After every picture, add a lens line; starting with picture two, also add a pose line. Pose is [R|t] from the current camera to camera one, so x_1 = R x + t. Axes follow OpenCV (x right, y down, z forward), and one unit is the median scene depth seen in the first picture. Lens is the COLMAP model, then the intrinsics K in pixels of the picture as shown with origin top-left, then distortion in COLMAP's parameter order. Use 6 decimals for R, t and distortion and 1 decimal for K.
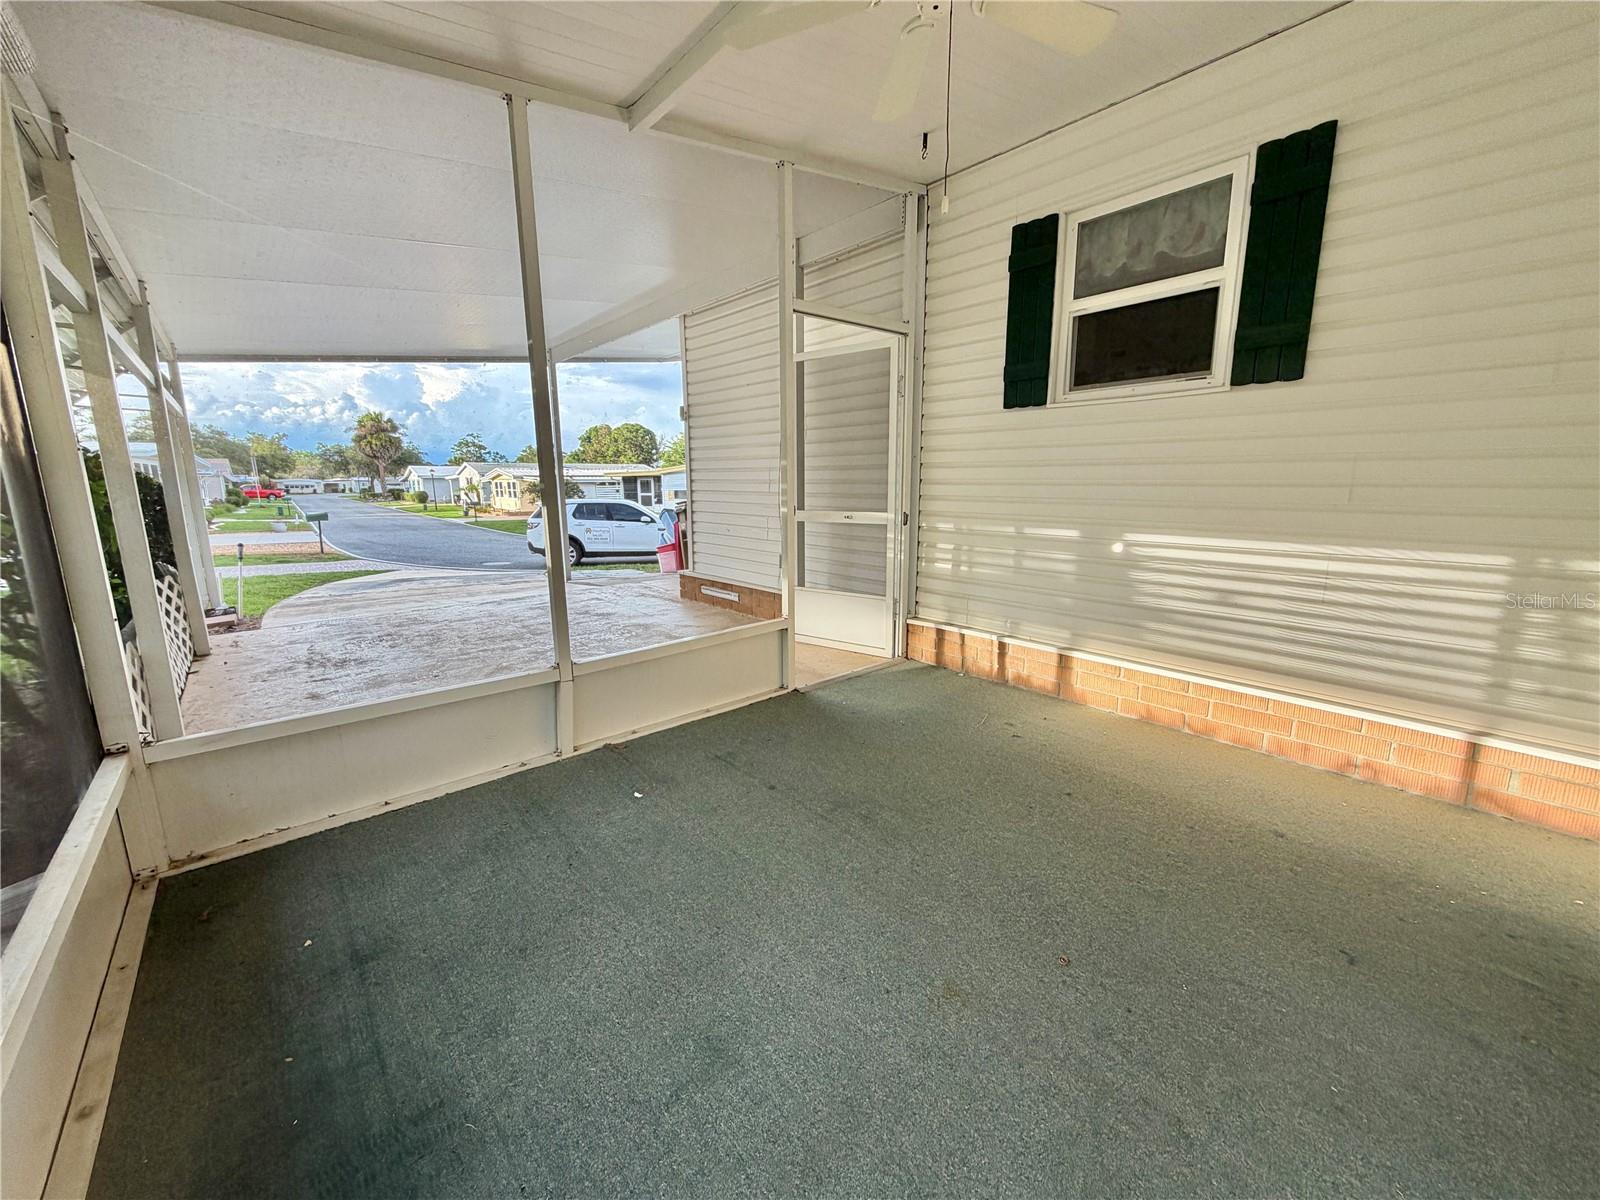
lens RADIAL K [[636.7, 0, 800.0], [0, 636.7, 600.0], [0, 0, 1]] dist [-0.001664, -0.000437]
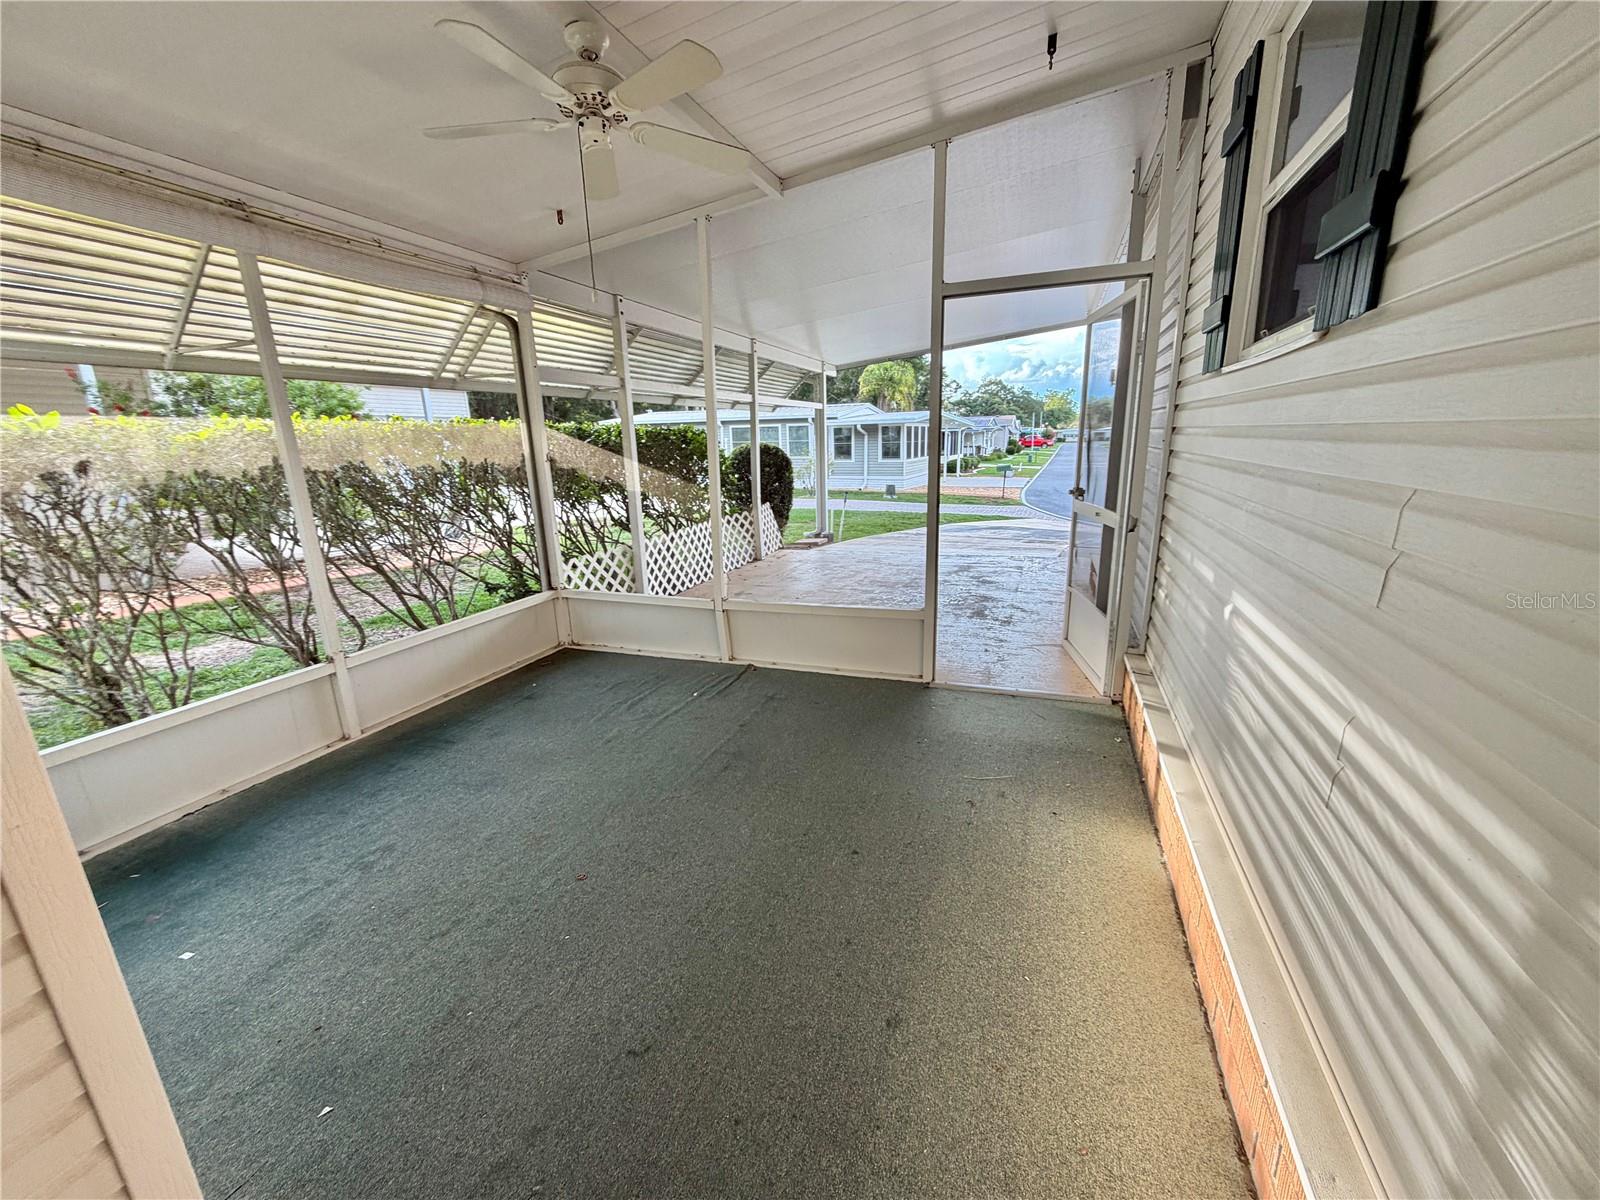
lens RADIAL K [[636.7, 0, 800.0], [0, 636.7, 600.0], [0, 0, 1]] dist [-0.001664, -0.000437]
pose [[0.476239, 0.208947, -0.854130, 0.892566], [-0.139385, 0.977014, 0.161291, -0.147792], [0.868199, 0.042240, 0.494416, 0.389877]]
